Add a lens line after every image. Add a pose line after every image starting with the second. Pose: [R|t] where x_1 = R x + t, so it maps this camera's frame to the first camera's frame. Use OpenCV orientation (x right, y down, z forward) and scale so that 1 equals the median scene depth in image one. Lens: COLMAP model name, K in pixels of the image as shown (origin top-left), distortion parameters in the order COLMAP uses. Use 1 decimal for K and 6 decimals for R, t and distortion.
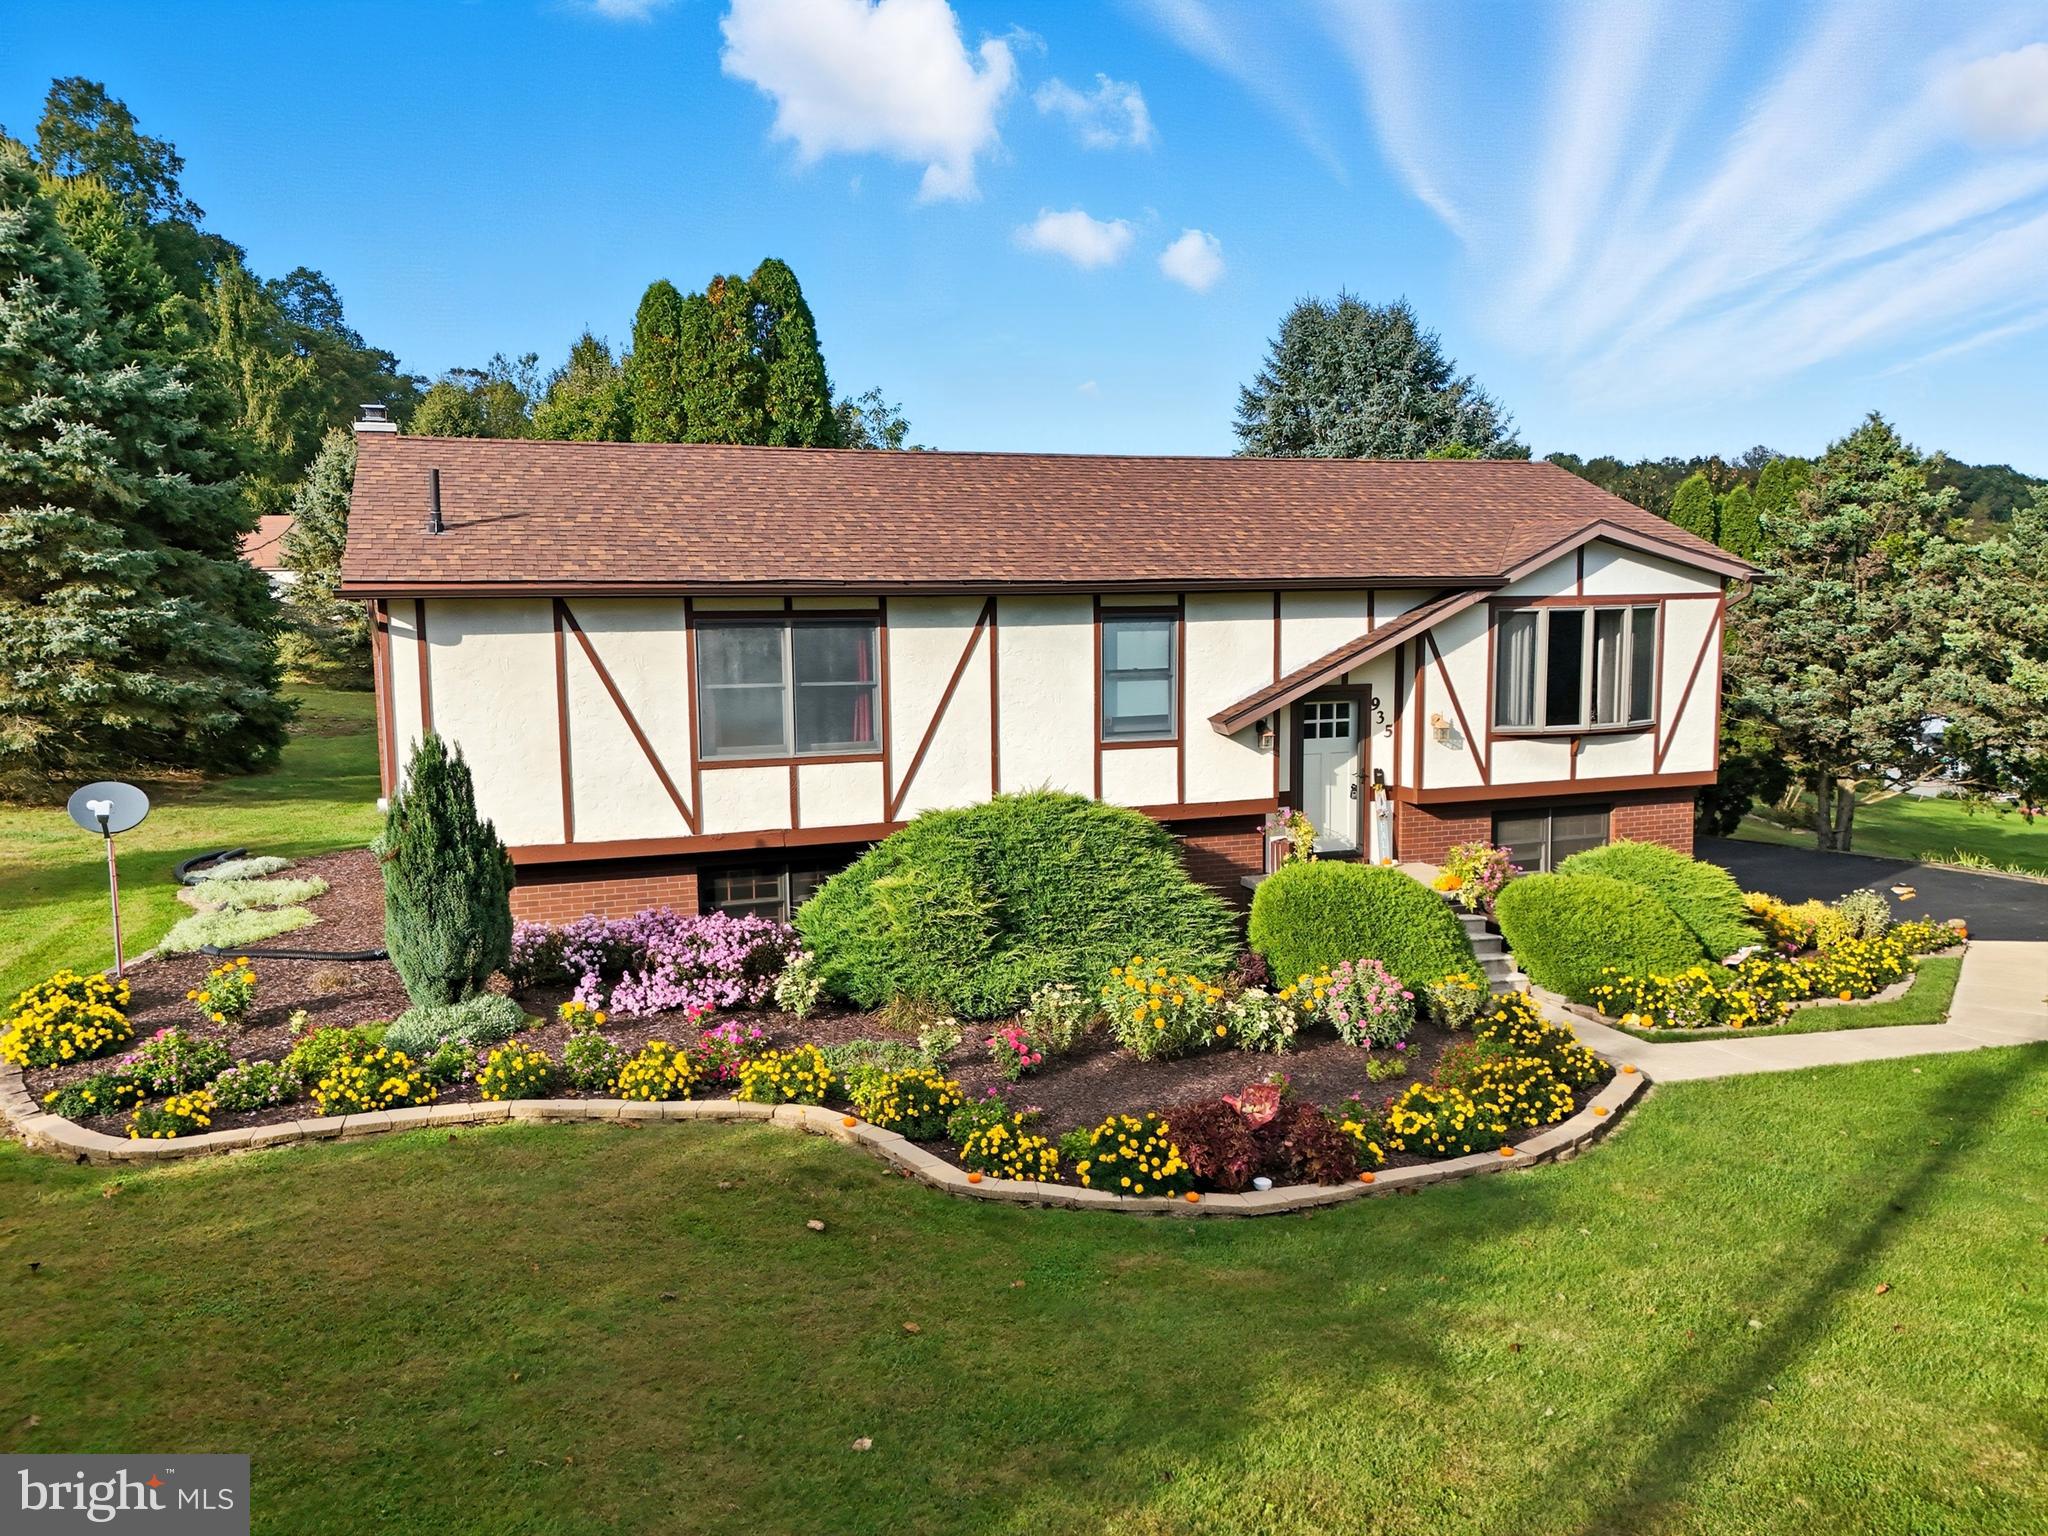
lens RADIAL K [[1508.7, 0, 1021.1], [0, 1508.7, 769.4], [0, 0, 1]] dist [0.068426, -0.056872]
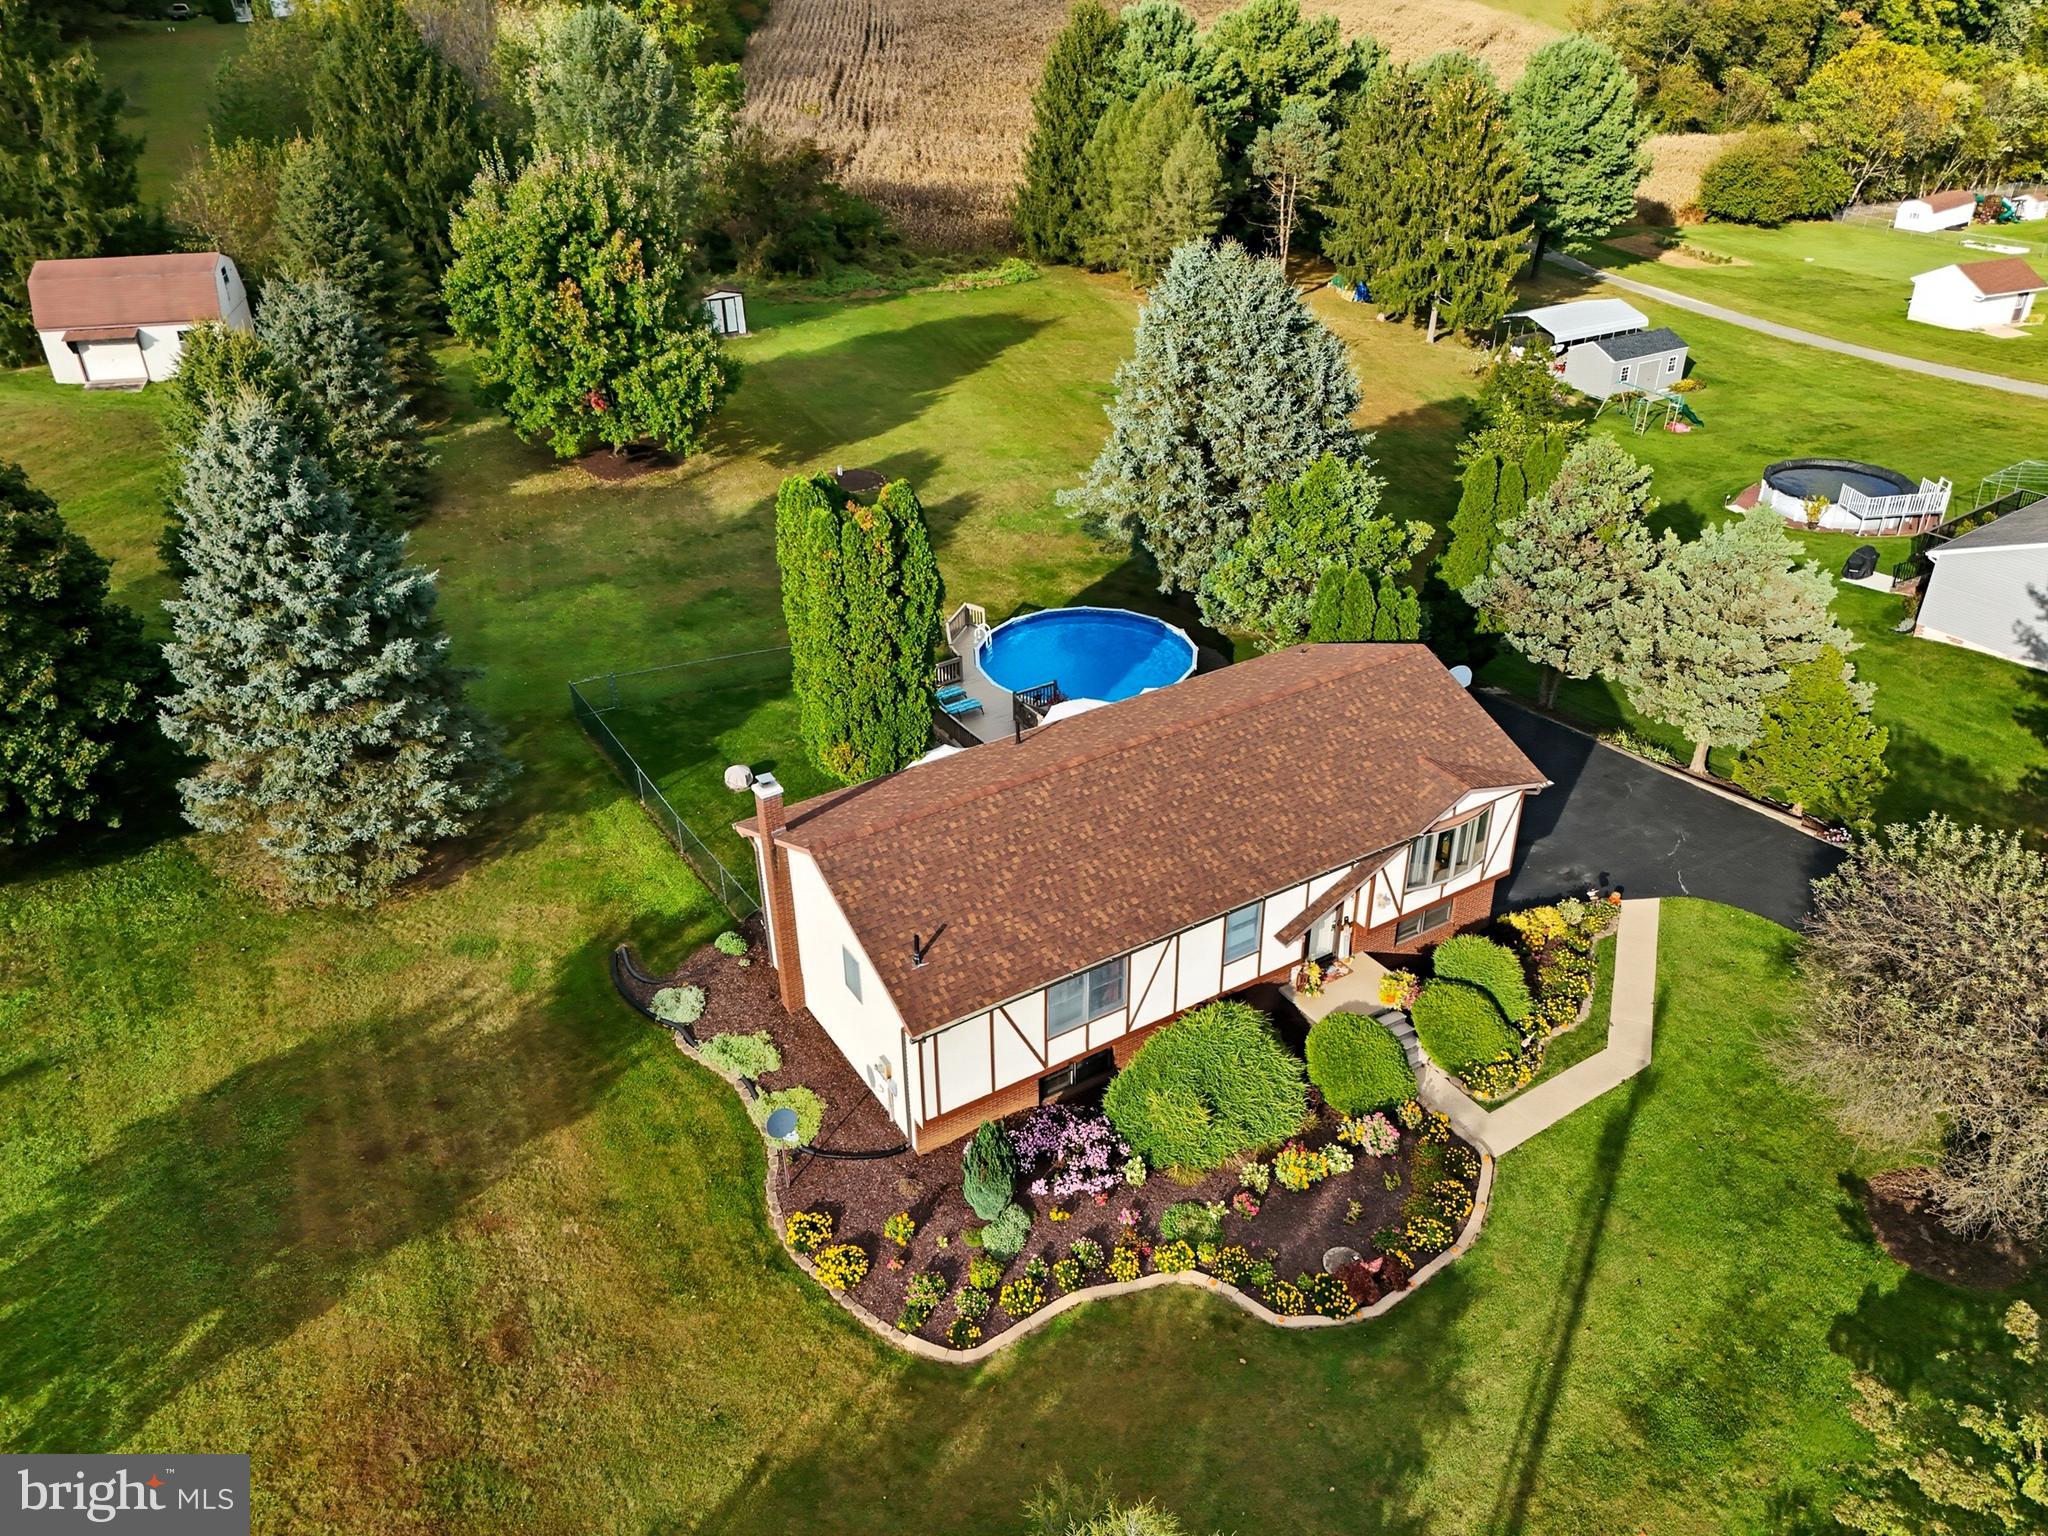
lens RADIAL K [[1508.7, 0, 1030.7], [0, 1508.7, 778.2], [0, 0, 1]] dist [0.068426, -0.056872]
pose [[0.978861, -0.114401, 0.169542, -0.481890], [0.034412, 0.909240, 0.414846, -1.032362], [-0.201613, -0.400243, 0.893956, -0.564122]]
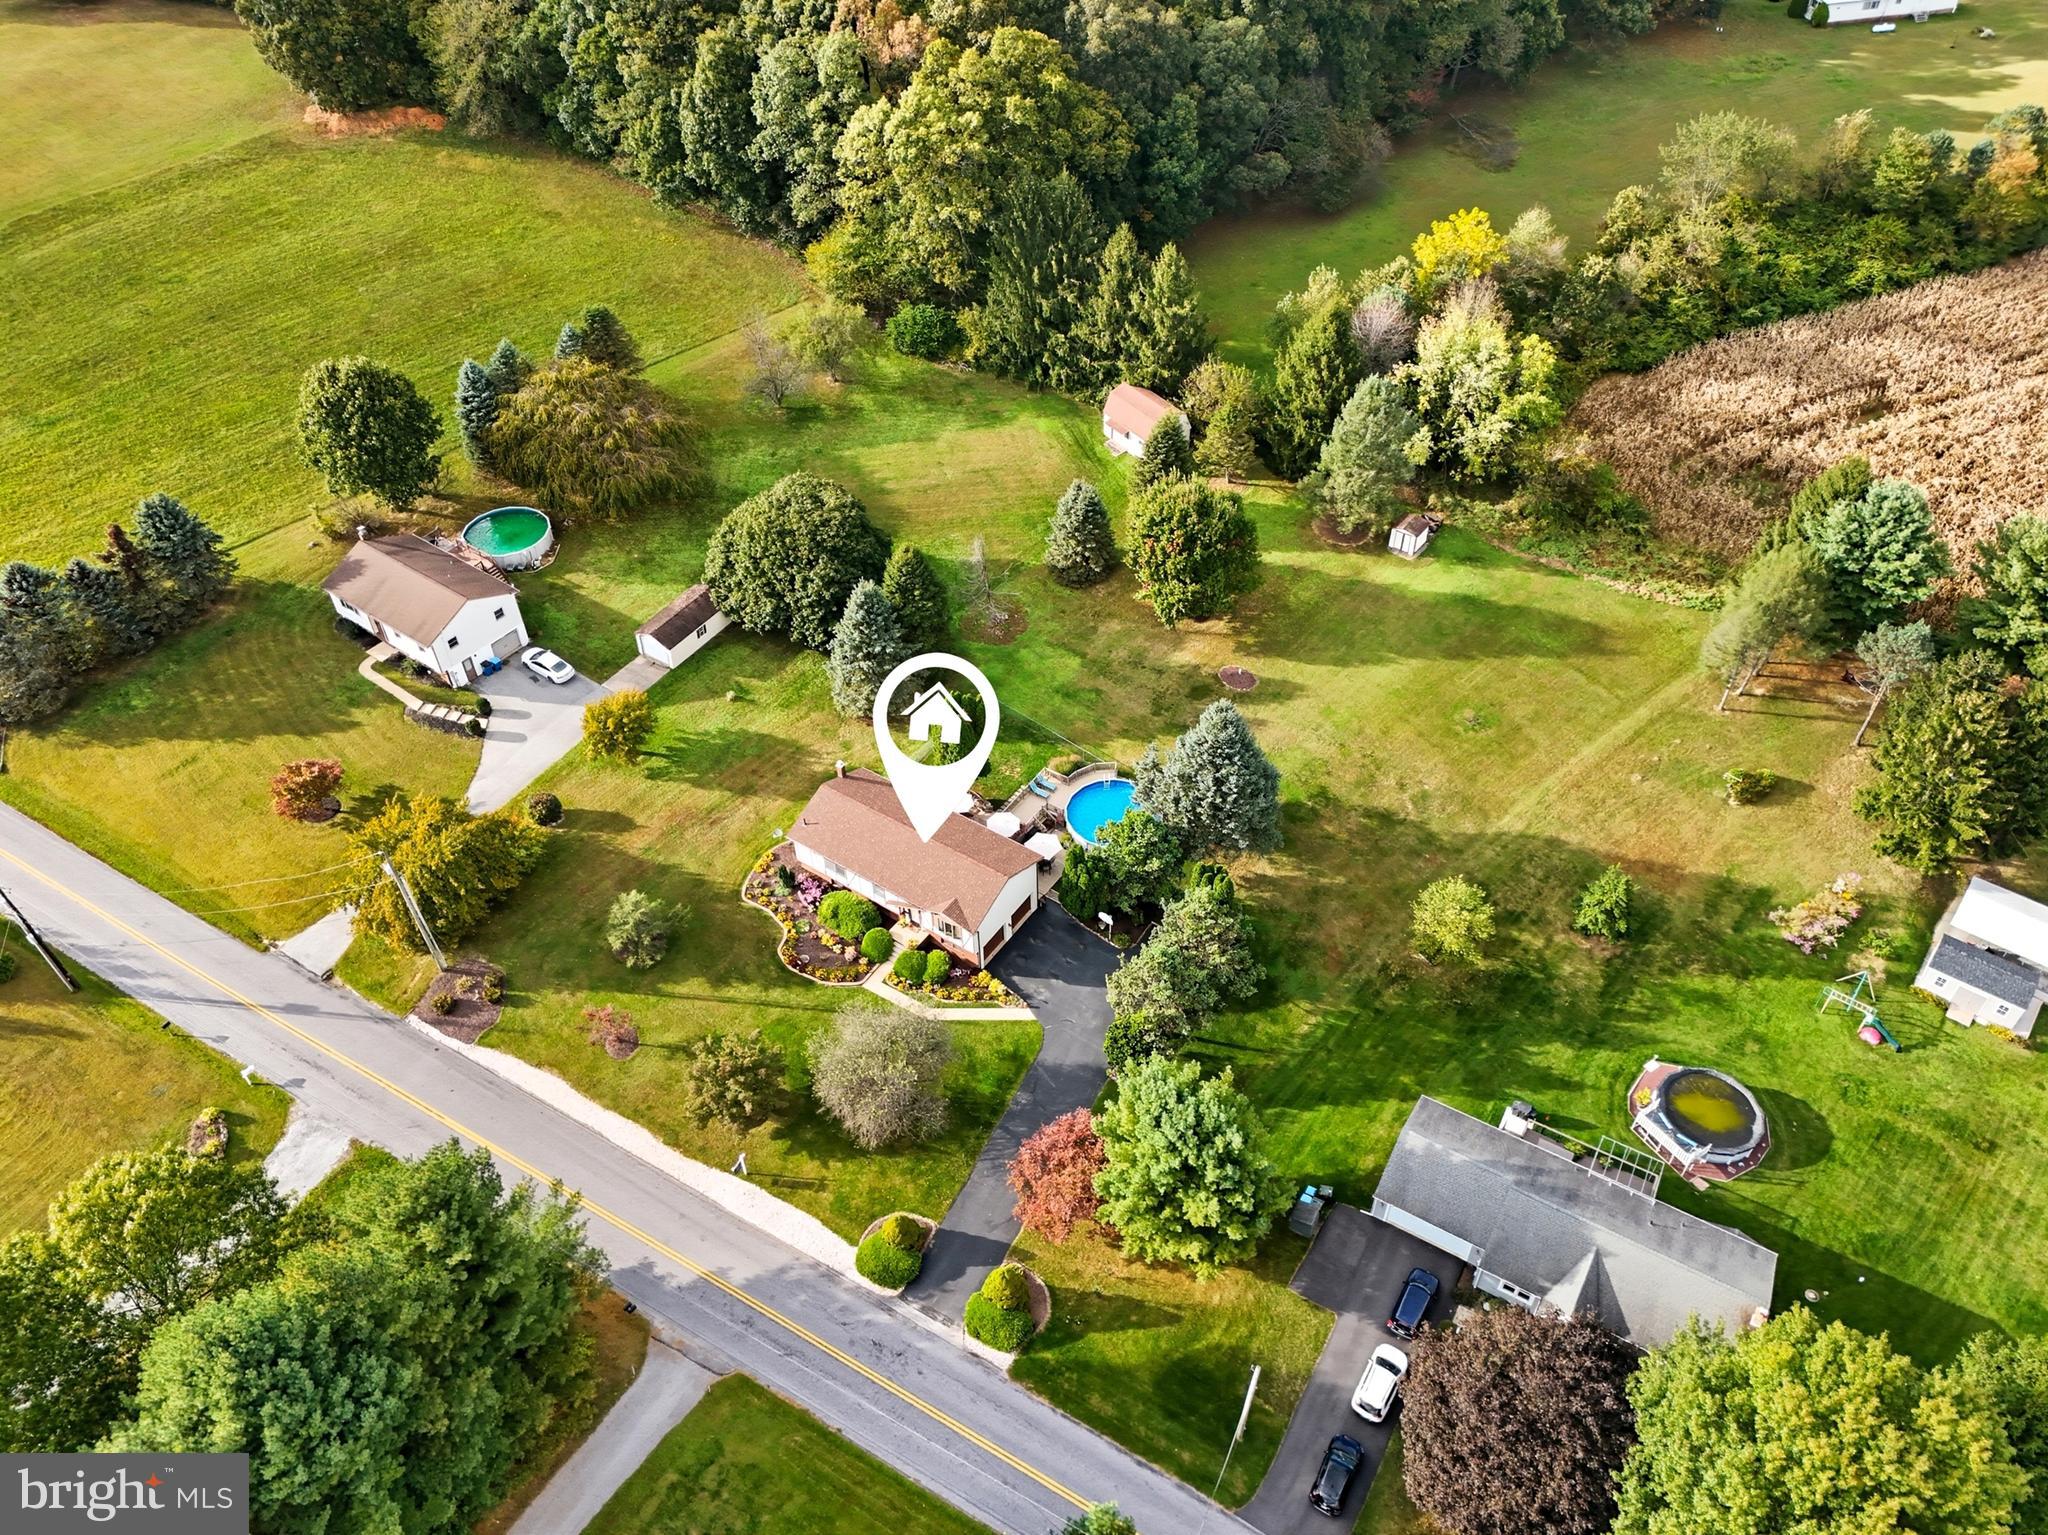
lens RADIAL K [[1508.7, 0, 1026.5], [0, 1508.7, 762.9], [0, 0, 1]] dist [0.068426, -0.056872]
pose [[0.581506, 0.556199, -0.593711, 3.841319], [-0.079390, 0.765099, 0.639000, -4.495366], [0.809659, -0.324448, 0.489066, -1.385973]]
